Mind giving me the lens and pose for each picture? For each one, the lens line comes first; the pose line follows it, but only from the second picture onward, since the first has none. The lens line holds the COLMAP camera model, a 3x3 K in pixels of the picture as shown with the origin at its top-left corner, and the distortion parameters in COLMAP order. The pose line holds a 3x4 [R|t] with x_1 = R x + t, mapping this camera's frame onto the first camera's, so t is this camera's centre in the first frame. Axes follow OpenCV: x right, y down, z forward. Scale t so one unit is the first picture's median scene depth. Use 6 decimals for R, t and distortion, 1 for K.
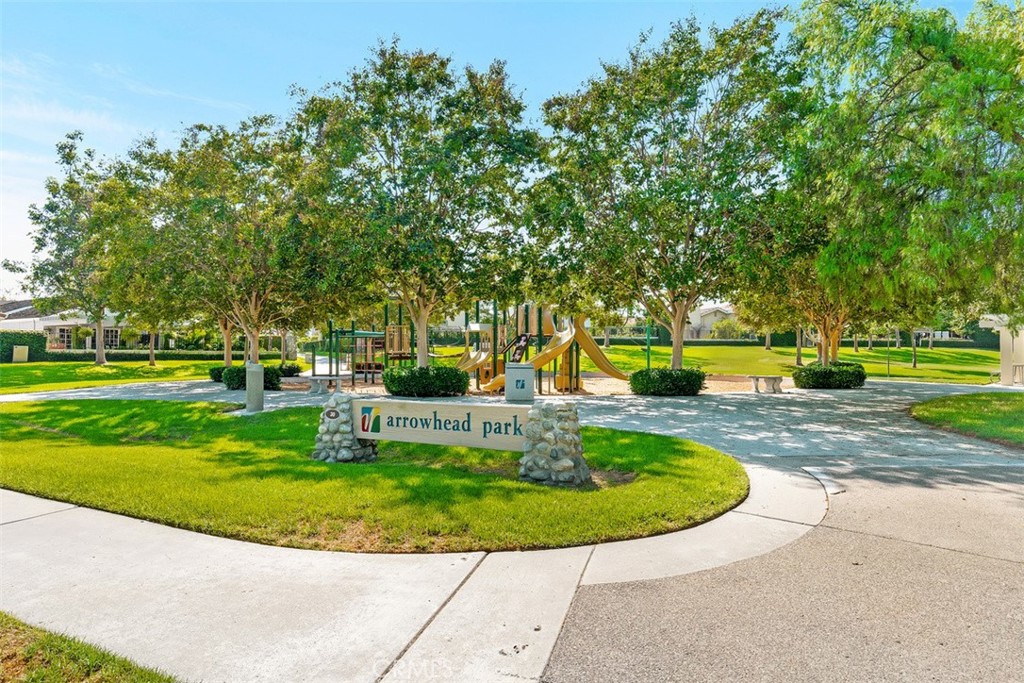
lens RADIAL K [[593.8, 0, 512.0], [0, 593.8, 341.5], [0, 0, 1]] dist [-0.000075, -0.000262]
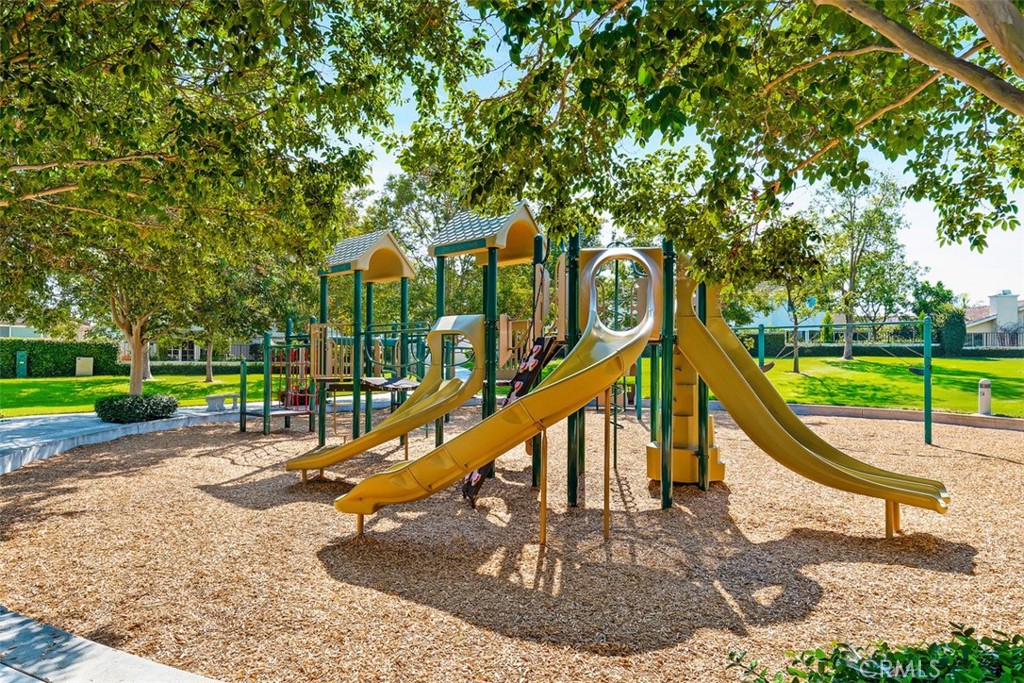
lens RADIAL K [[593.8, 0, 512.0], [0, 593.8, 341.5], [0, 0, 1]] dist [-0.000075, -0.000262]
pose [[0.930327, -0.009780, -0.366601, 0.056863], [0.002897, 0.999809, -0.019321, 0.001361], [0.366720, 0.016913, 0.930178, 0.262073]]
